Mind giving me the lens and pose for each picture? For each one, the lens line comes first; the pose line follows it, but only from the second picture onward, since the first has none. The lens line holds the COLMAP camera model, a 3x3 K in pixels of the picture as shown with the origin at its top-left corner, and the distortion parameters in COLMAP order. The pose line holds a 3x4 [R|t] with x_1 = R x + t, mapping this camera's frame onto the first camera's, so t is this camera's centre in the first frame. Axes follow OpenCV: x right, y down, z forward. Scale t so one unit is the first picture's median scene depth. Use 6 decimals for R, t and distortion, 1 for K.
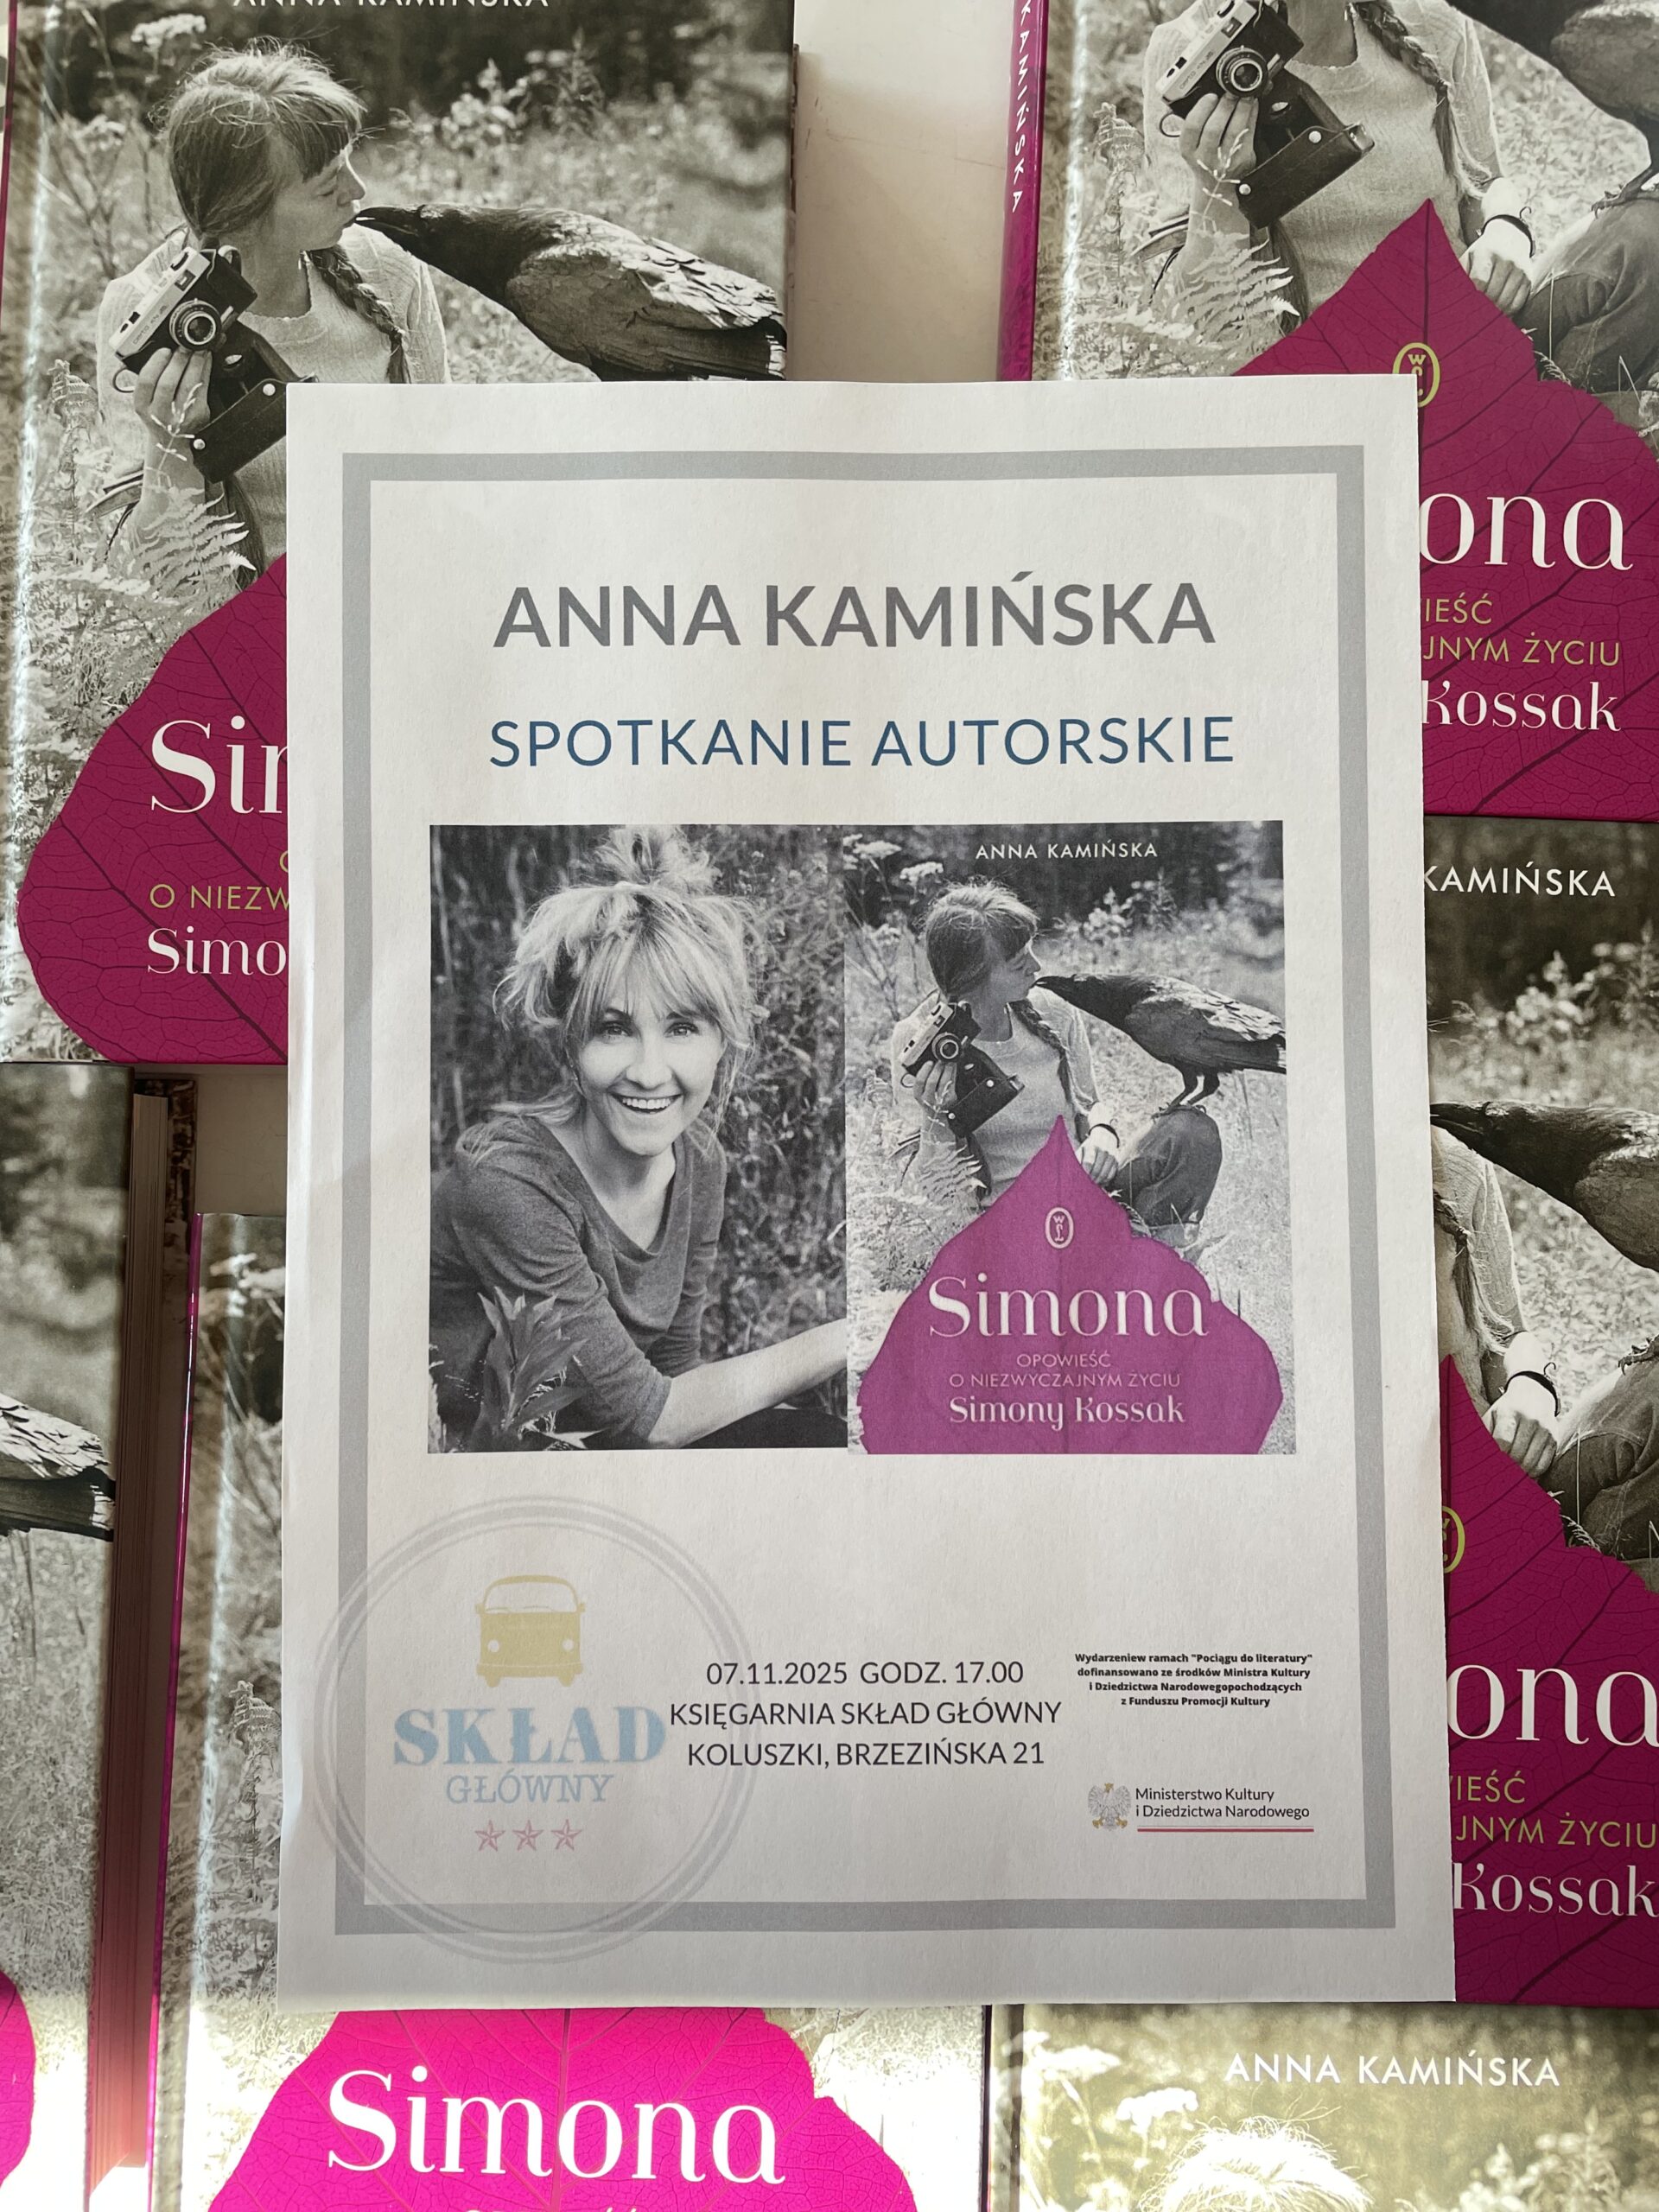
lens RADIAL K [[1661.8, 0, 825.8], [0, 1661.8, 1104.8], [0, 0, 1]] dist [0.095753, -0.119882]
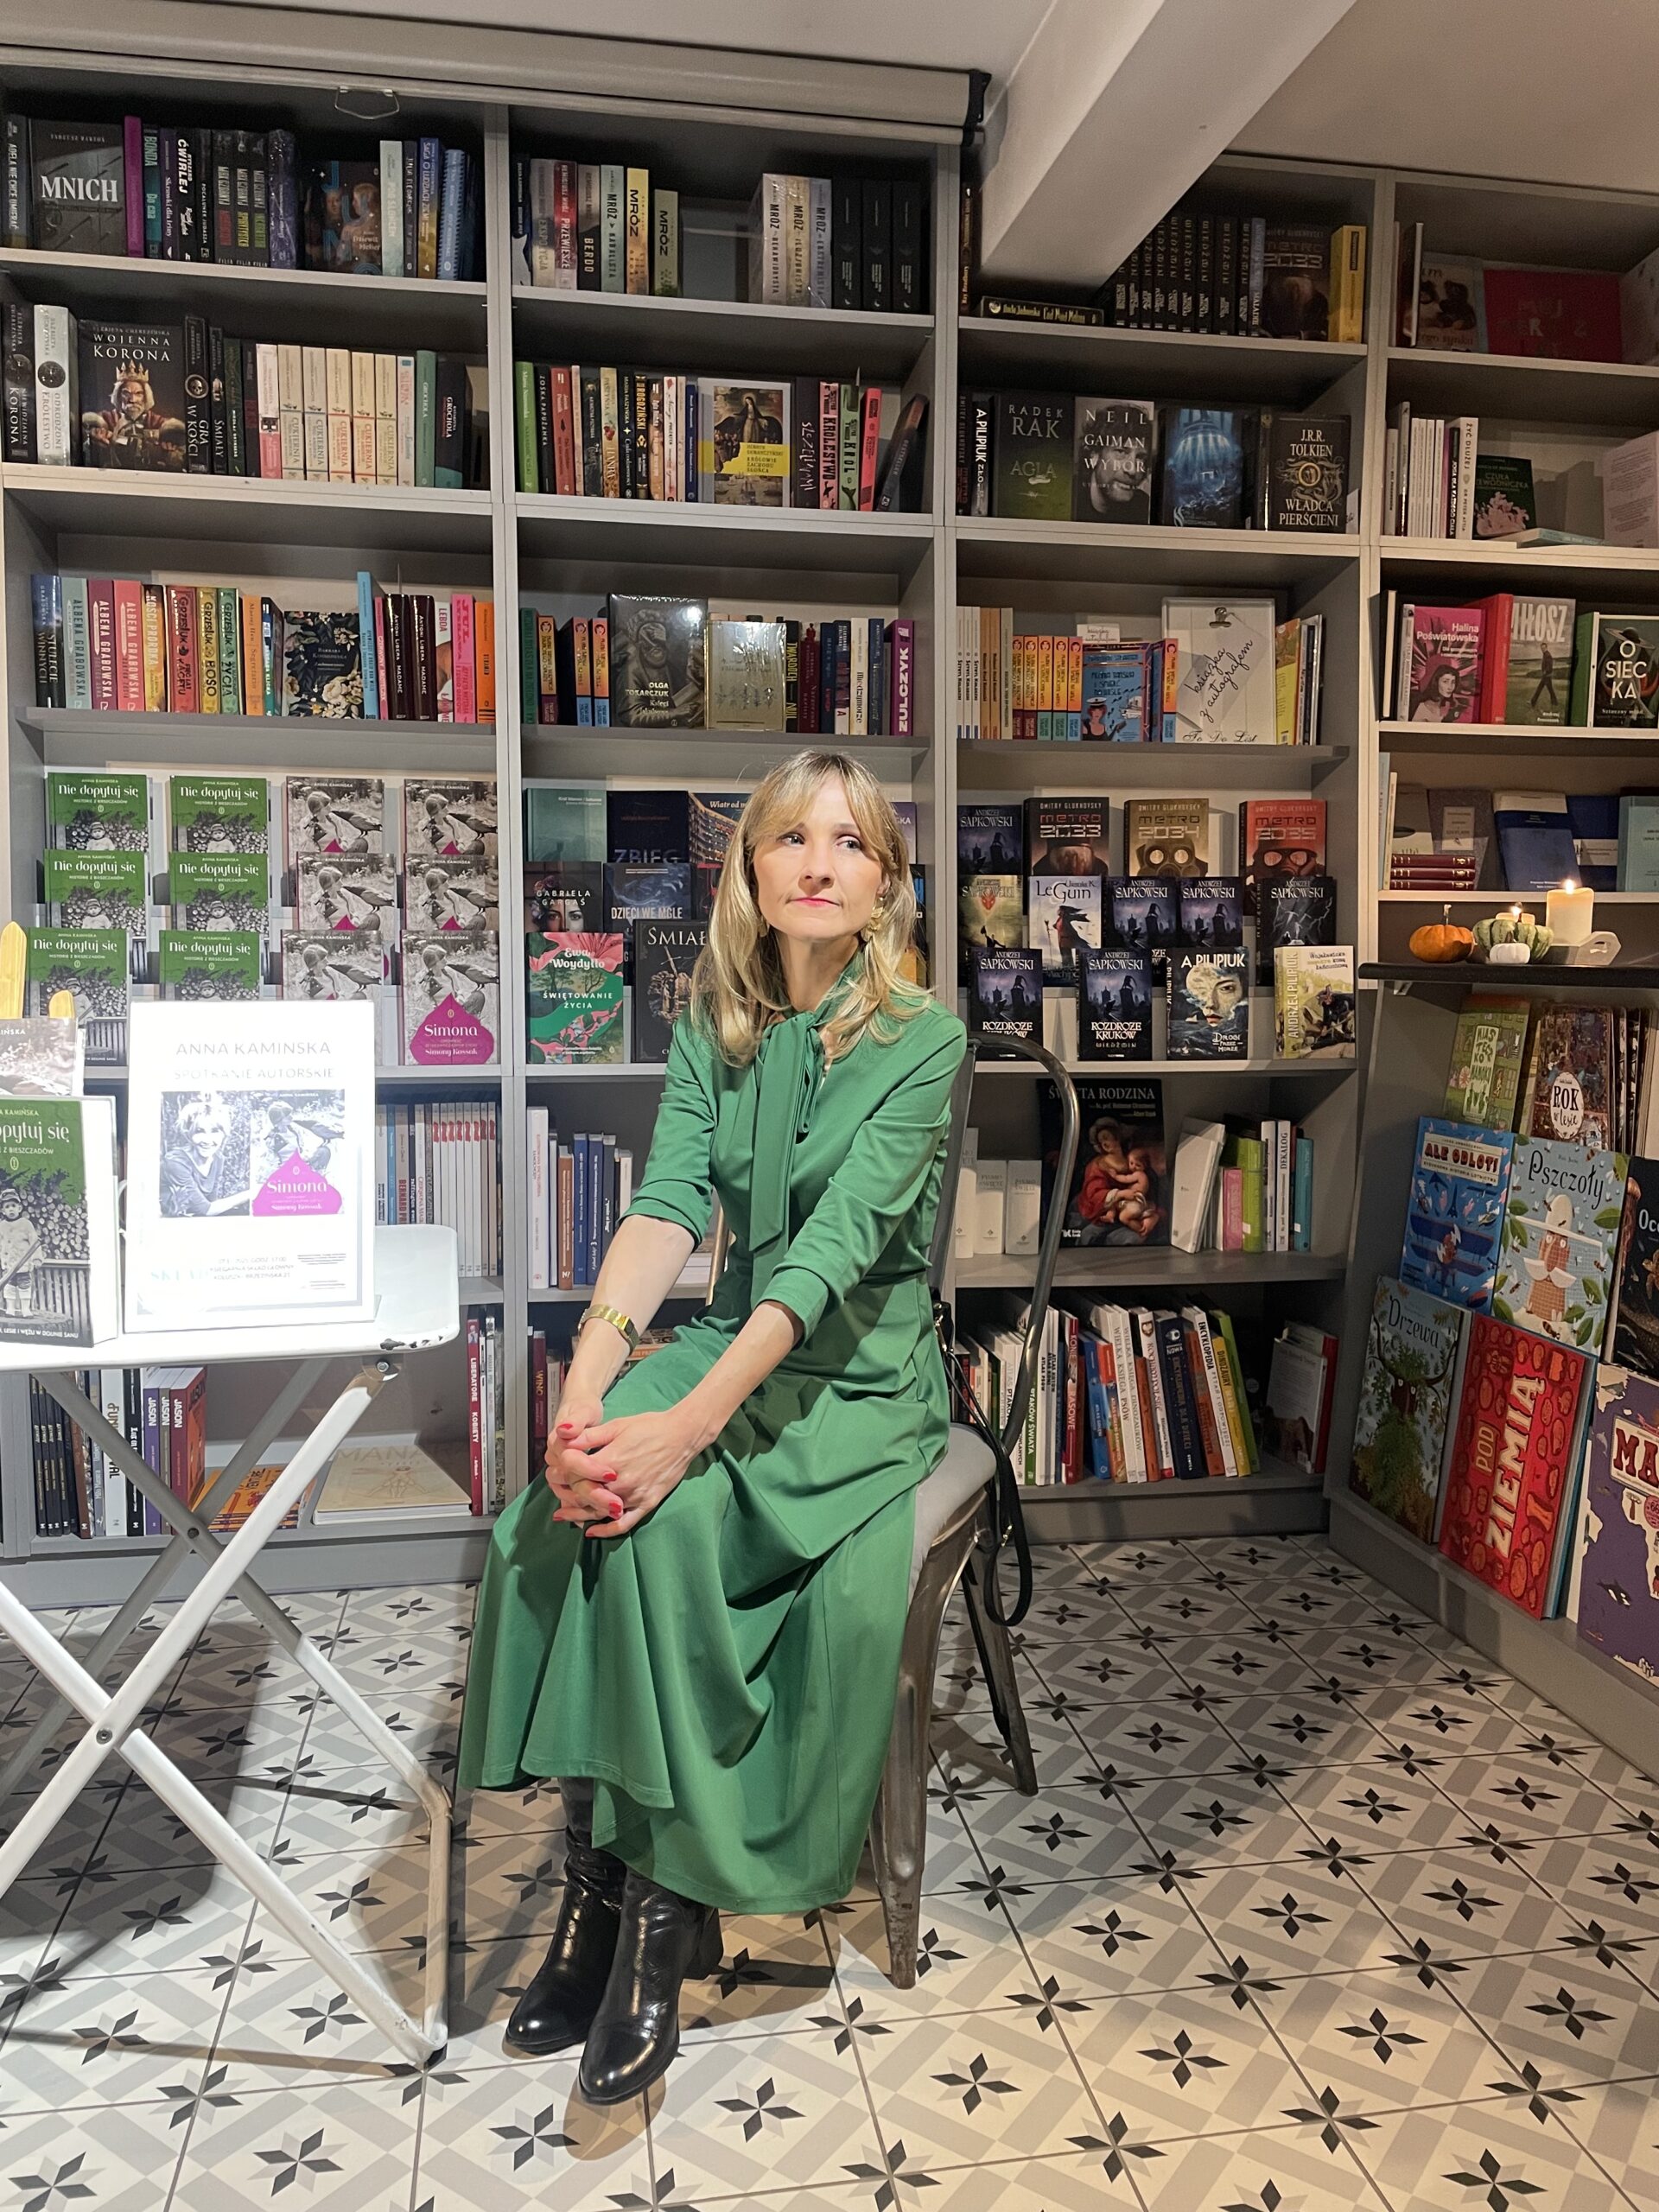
lens RADIAL K [[1661.8, 0, 834.5], [0, 1661.8, 1098.1], [0, 0, 1]] dist [0.095753, -0.119882]
pose [[0.981389, -0.011720, 0.191673, 0.755933], [0.040046, 0.988682, -0.144586, 0.643808], [-0.187809, 0.149570, 0.970750, -4.149914]]
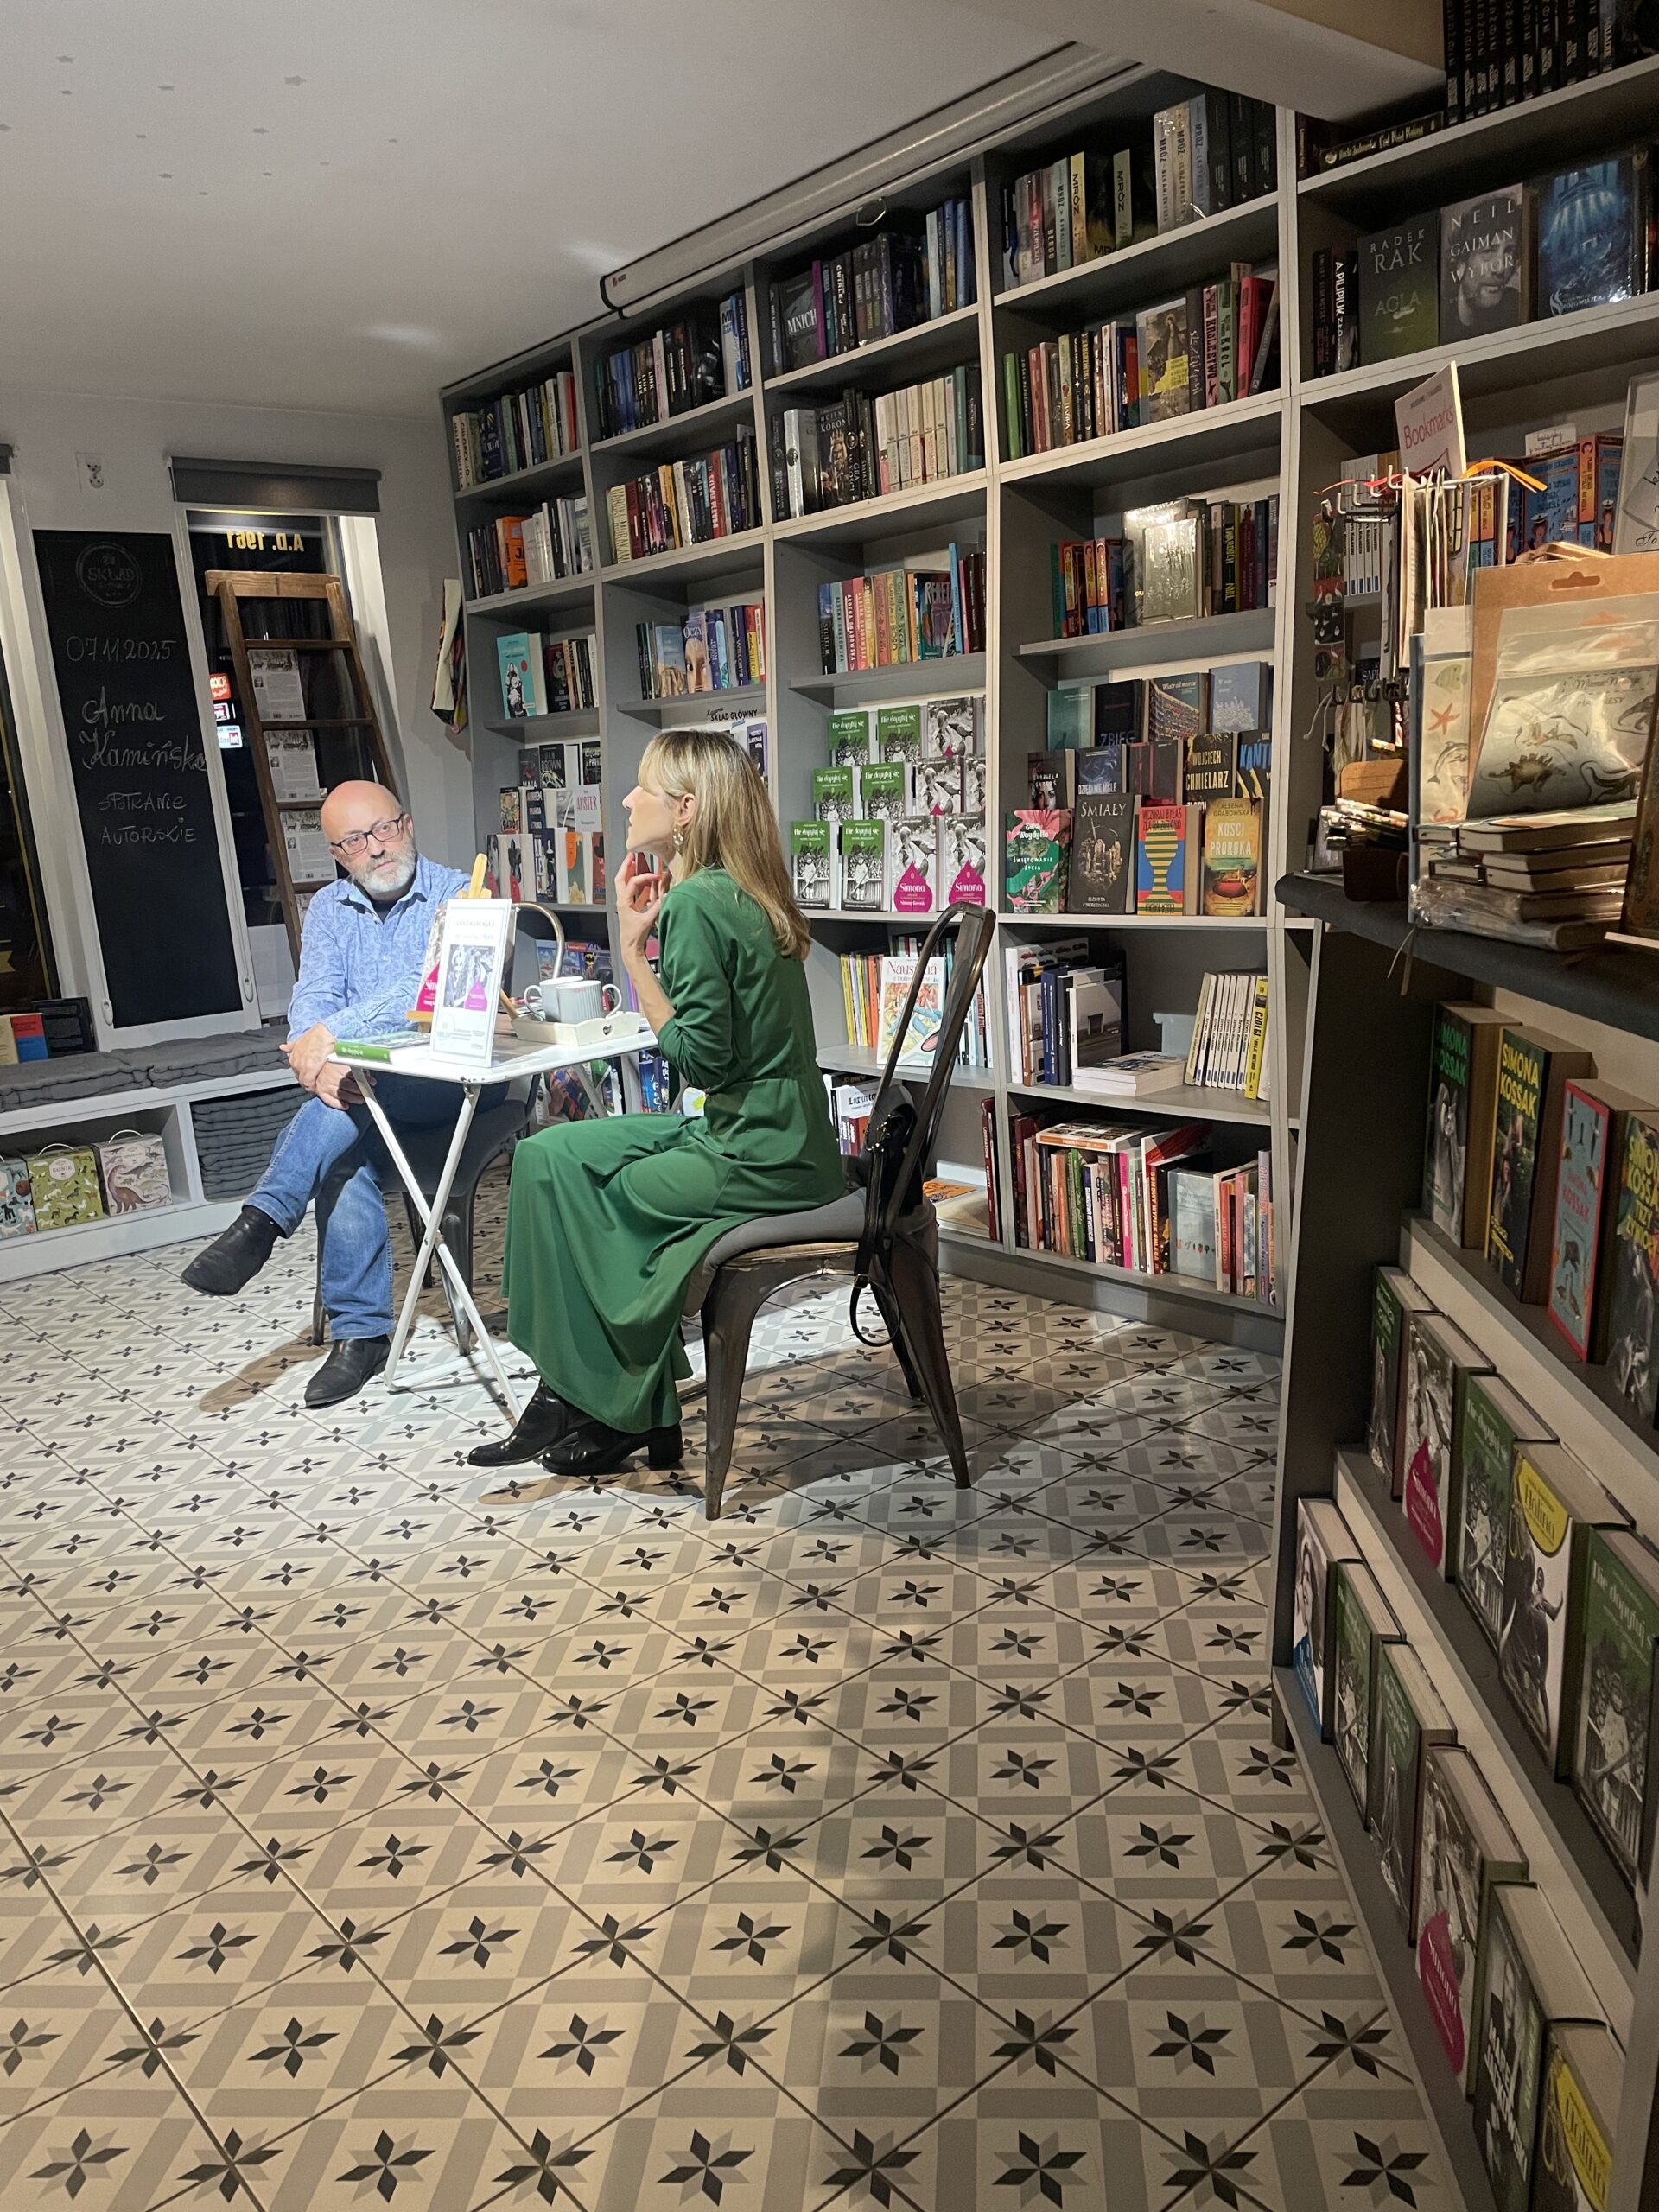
lens RADIAL K [[1661.8, 0, 841.8], [0, 1661.8, 1107.3], [0, 0, 1]] dist [0.095753, -0.119882]
pose [[0.662204, 0.099465, -0.742693, 8.793900], [-0.109042, 0.993392, 0.035815, 0.186941], [0.741347, 0.057268, 0.668674, -3.867466]]
